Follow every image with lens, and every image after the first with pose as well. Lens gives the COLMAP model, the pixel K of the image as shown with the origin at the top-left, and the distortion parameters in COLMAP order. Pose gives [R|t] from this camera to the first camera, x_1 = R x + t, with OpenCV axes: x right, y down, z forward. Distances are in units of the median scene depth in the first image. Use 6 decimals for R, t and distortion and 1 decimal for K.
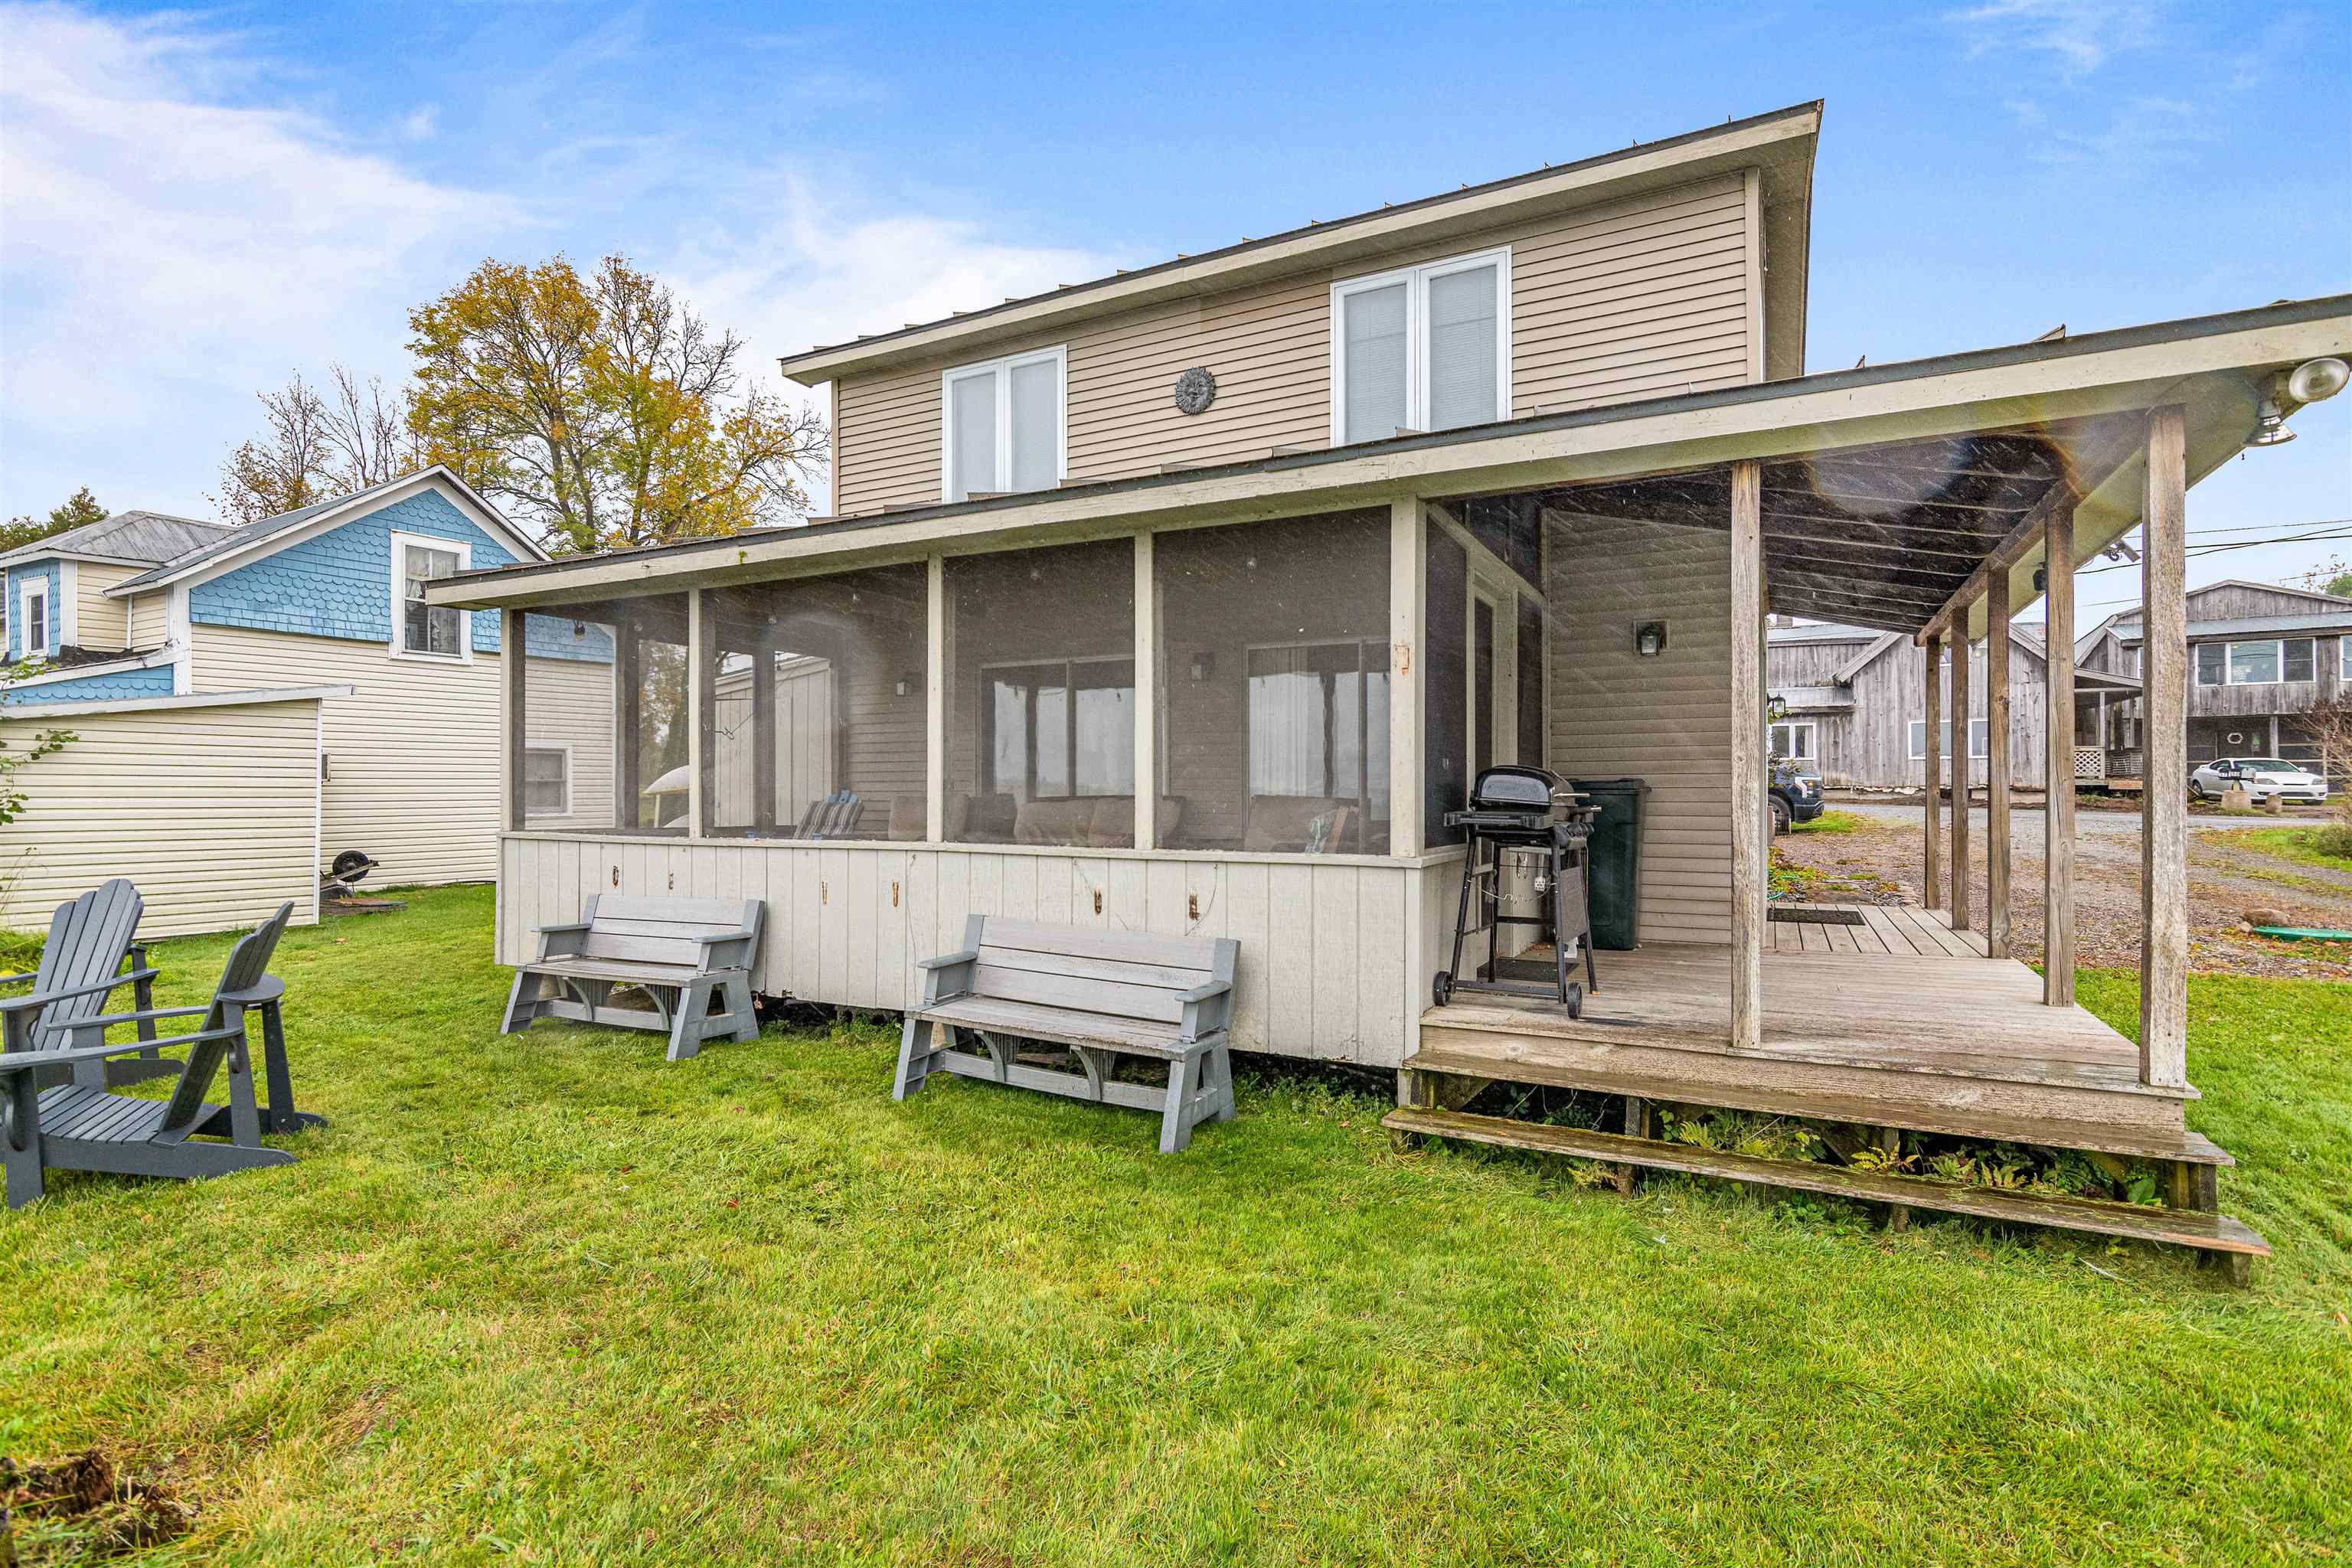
lens RADIAL K [[1121.0, 0, 1176.0], [0, 1121.0, 784.0], [0, 0, 1]] dist [-0.004020, 0.000675]
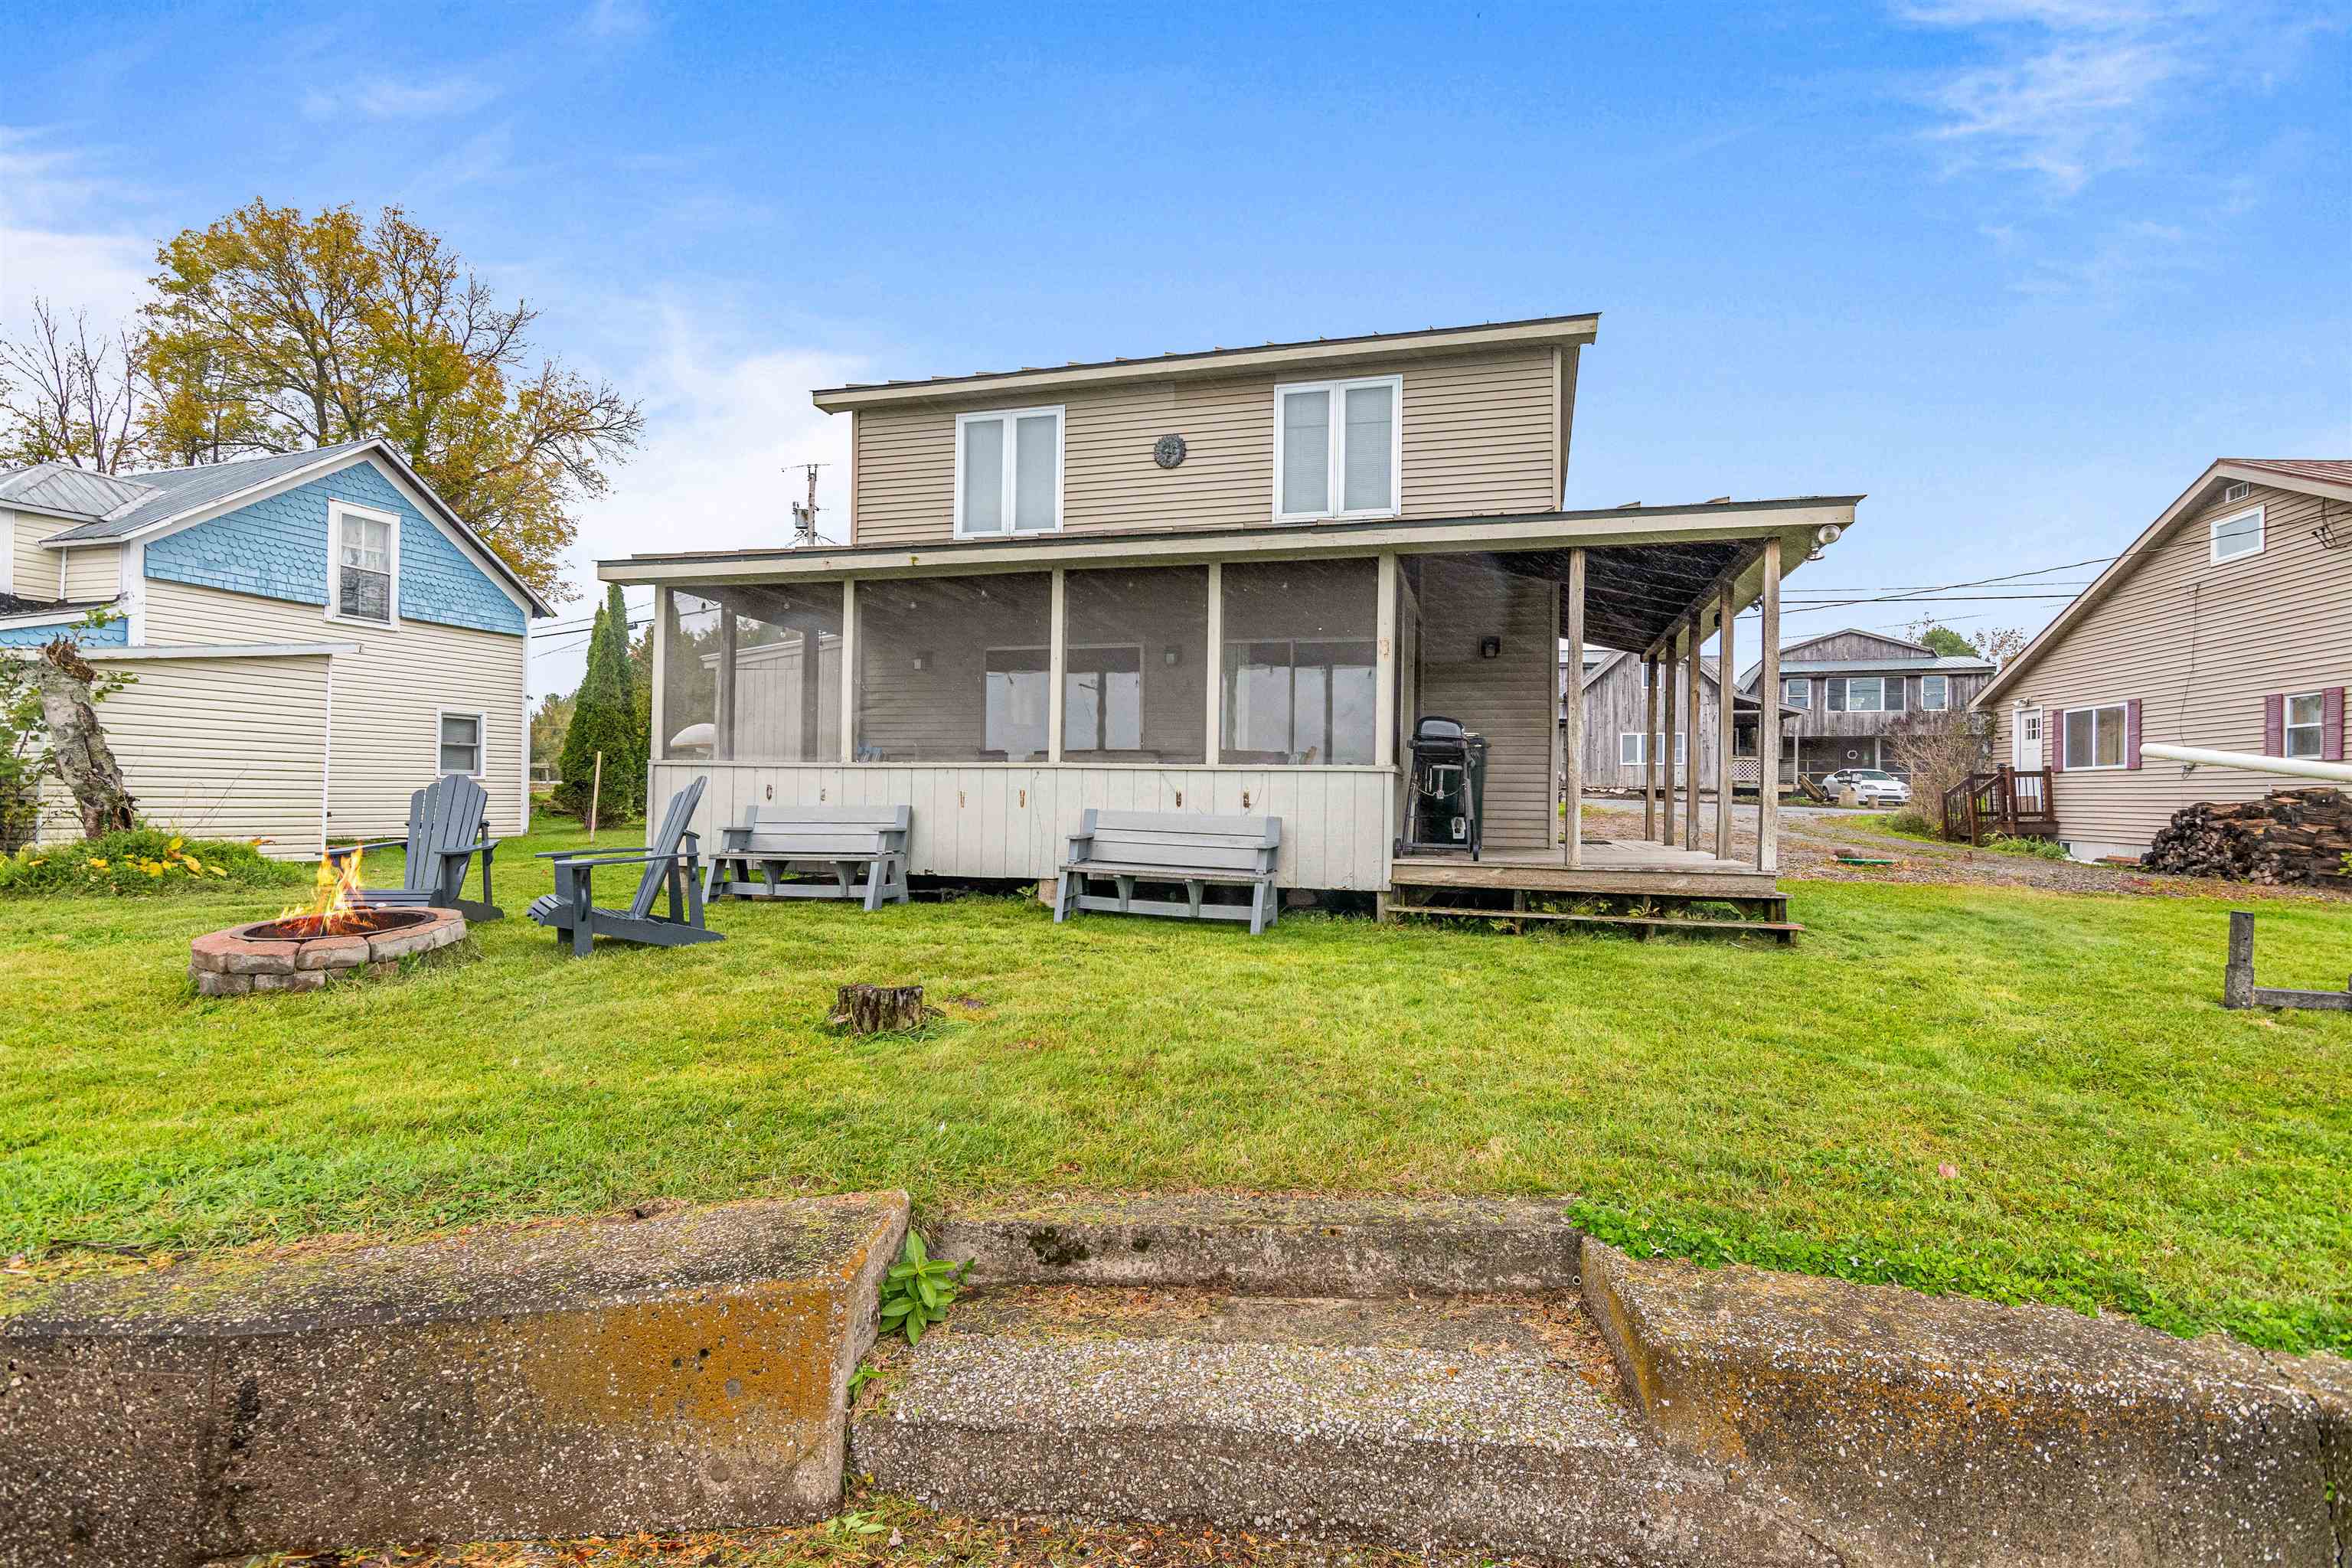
lens RADIAL K [[1121.0, 0, 1176.0], [0, 1121.0, 784.0], [0, 0, 1]] dist [-0.004020, 0.000675]
pose [[0.978137, 0.017550, 0.207221, -0.160588], [-0.016274, 0.999837, -0.007859, 0.039515], [-0.207325, 0.004314, 0.978263, -0.208392]]
